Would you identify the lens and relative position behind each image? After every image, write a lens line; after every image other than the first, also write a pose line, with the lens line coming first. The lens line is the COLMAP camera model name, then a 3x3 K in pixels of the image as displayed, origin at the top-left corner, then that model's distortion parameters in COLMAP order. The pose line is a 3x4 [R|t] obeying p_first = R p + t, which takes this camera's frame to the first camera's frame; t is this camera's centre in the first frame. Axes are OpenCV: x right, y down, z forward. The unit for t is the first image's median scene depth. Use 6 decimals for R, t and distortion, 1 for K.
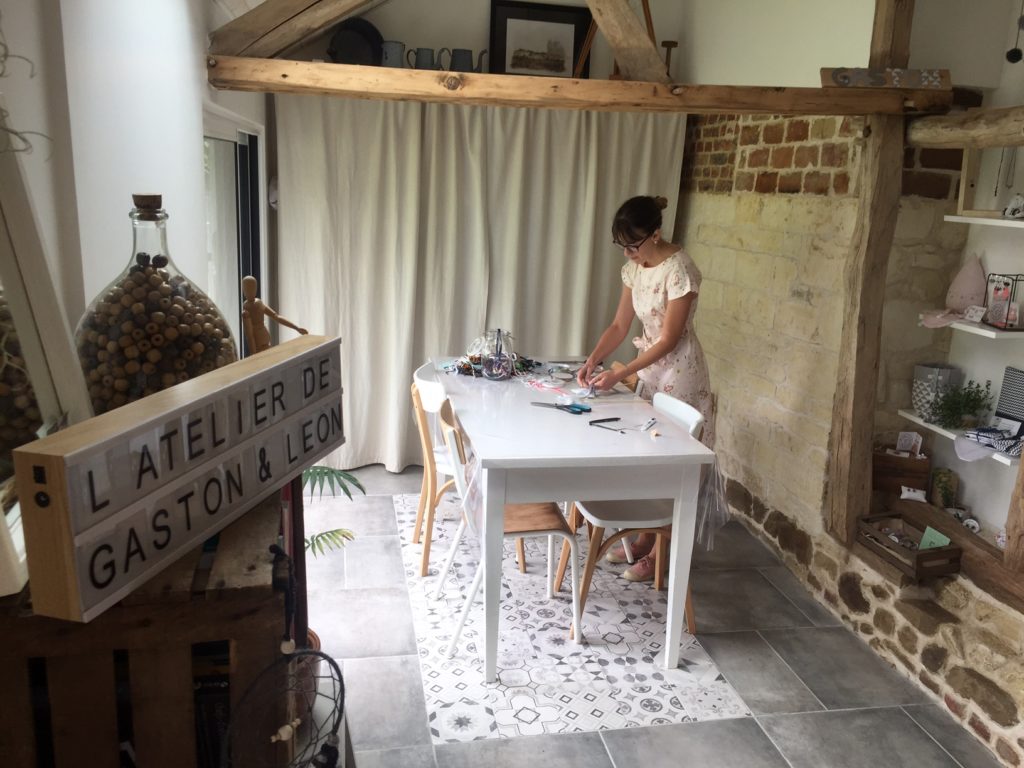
lens RADIAL K [[874.3, 0, 509.3], [0, 874.3, 377.0], [0, 0, 1]] dist [0.075288, -0.096996]
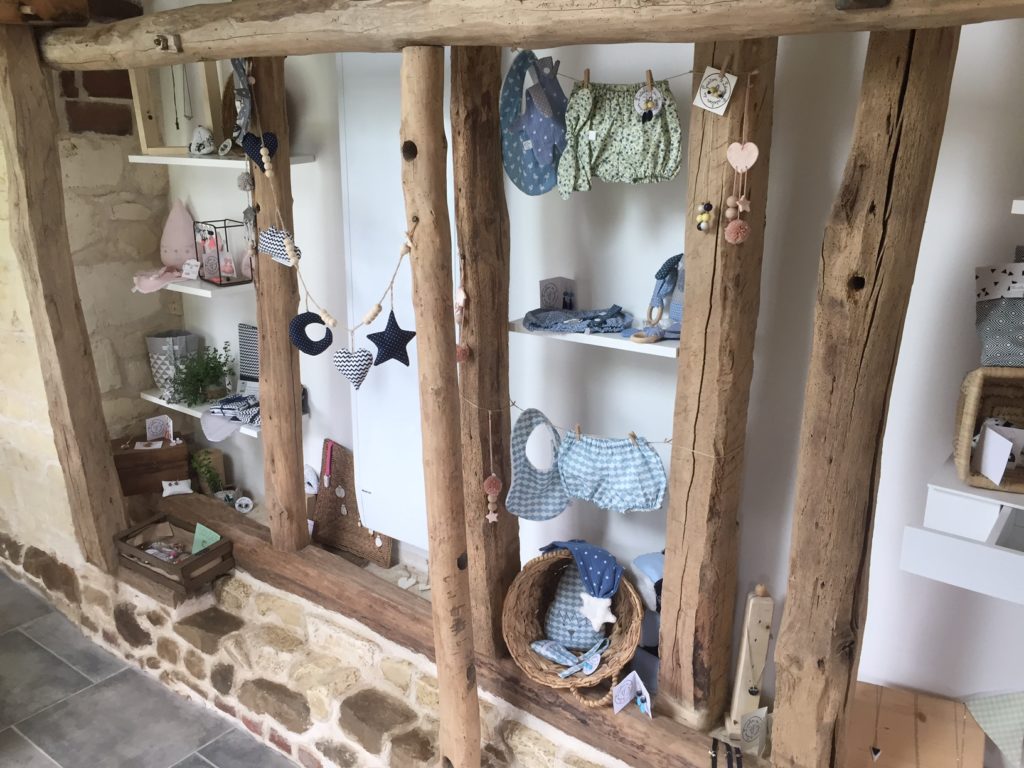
lens RADIAL K [[874.3, 0, 510.0], [0, 874.3, 379.4], [0, 0, 1]] dist [0.075288, -0.096996]
pose [[0.740994, -0.225239, 0.632610, 0.189783], [0.180054, 0.974215, 0.135965, -0.028212], [-0.646923, 0.013155, 0.762442, 0.149730]]
